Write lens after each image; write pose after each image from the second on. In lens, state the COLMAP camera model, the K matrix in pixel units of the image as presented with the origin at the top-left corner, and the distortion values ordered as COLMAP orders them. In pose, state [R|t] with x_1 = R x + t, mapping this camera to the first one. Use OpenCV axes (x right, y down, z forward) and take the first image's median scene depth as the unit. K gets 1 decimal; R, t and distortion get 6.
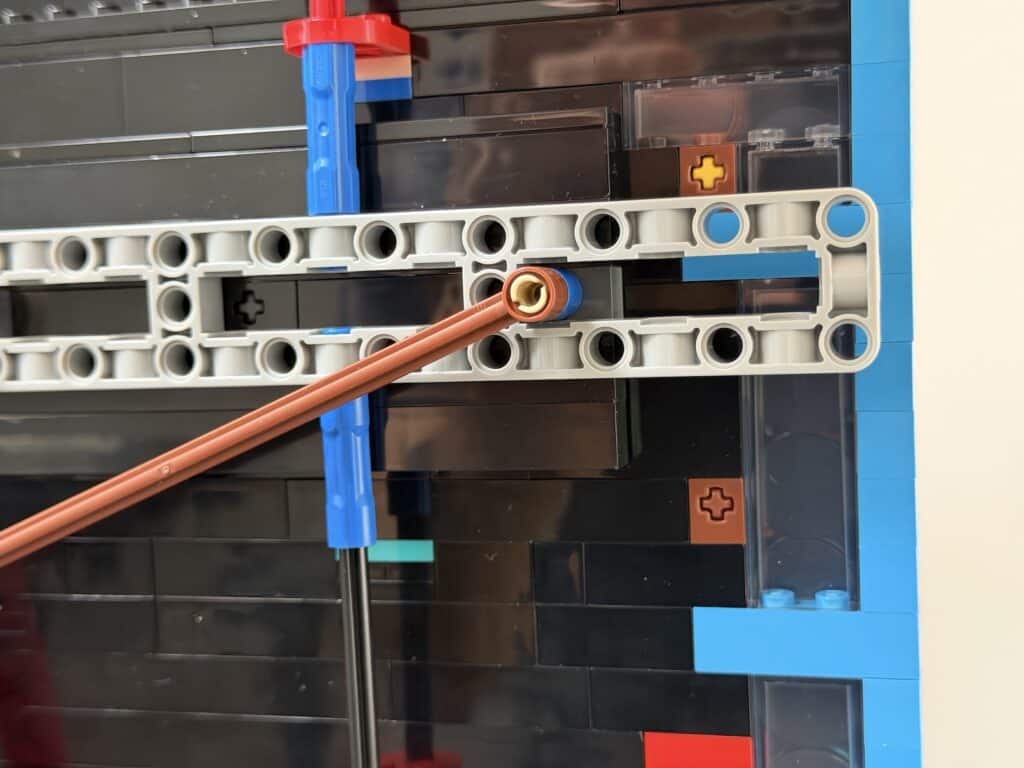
lens RADIAL K [[1477.3, 0, 512.0], [0, 1477.3, 384.0], [0, 0, 1]] dist [0.144896, -0.044325]
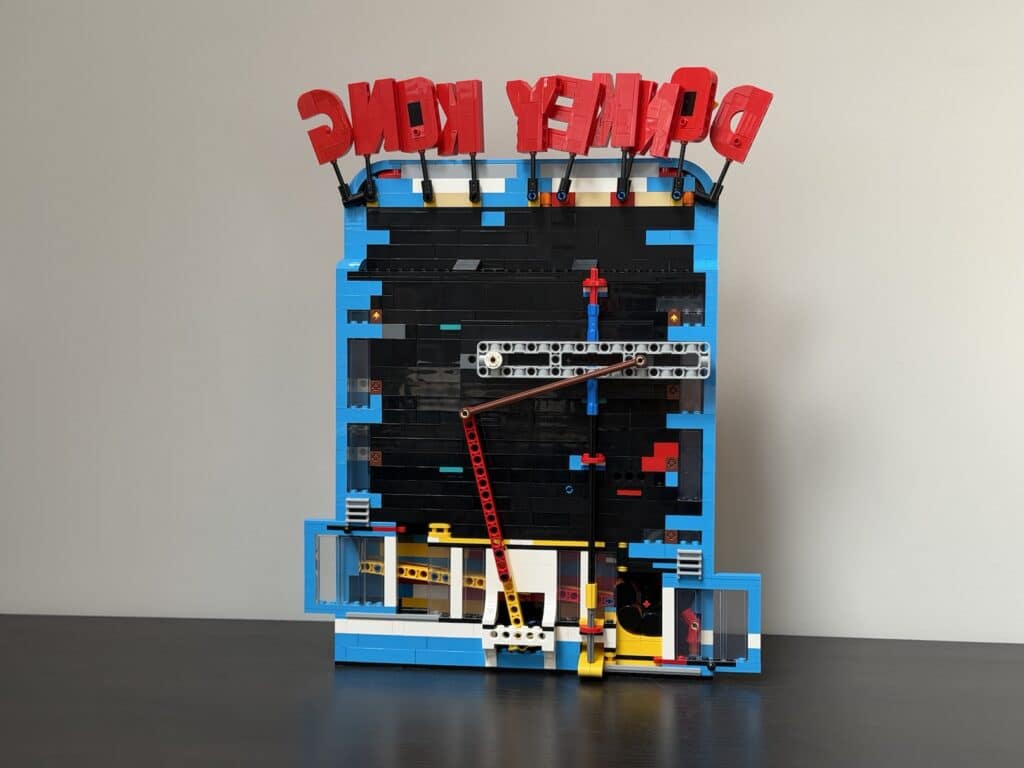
lens RADIAL K [[1477.3, 0, 512.0], [0, 1477.3, 384.0], [0, 0, 1]] dist [0.144896, -0.044325]
pose [[0.989479, 0.035256, 0.140315, -1.017052], [-0.031387, 0.999066, -0.029692, 0.163062], [-0.141231, 0.024976, 0.989662, -3.517207]]
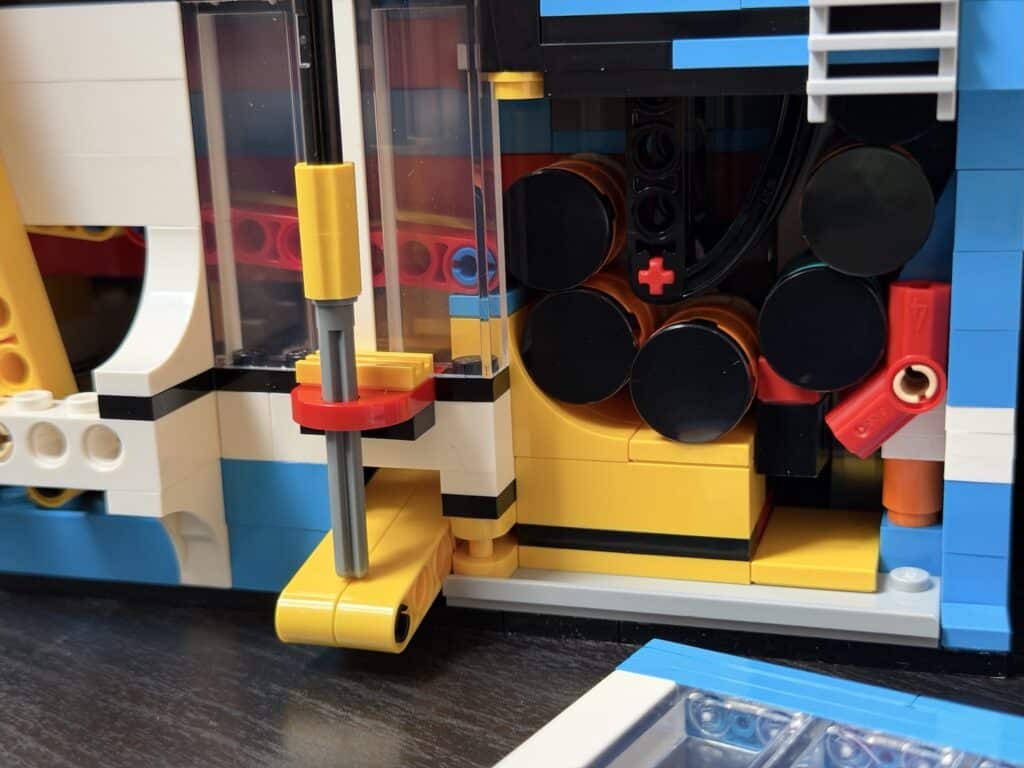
lens RADIAL K [[1477.3, 0, 512.0], [0, 1477.3, 384.0], [0, 0, 1]] dist [0.144896, -0.044325]
pose [[0.999298, 0.009039, -0.036365, 0.046554], [-0.003139, 0.987250, 0.159144, 0.634046], [0.037340, -0.158918, 0.986585, 0.233144]]
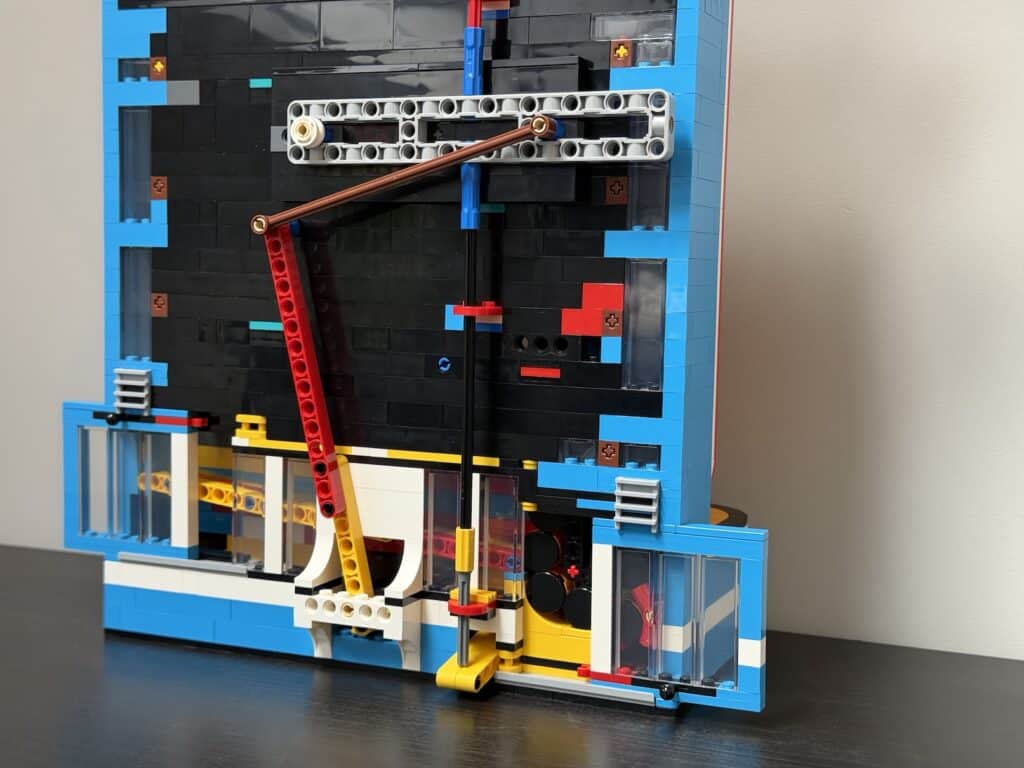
lens RADIAL K [[1477.3, 0, 512.0], [0, 1477.3, 384.0], [0, 0, 1]] dist [0.144896, -0.044325]
pose [[0.988053, 0.069546, -0.137533, 0.337704], [-0.069012, 0.997578, 0.008650, 0.358025], [0.137802, 0.000945, 0.990459, -1.534961]]
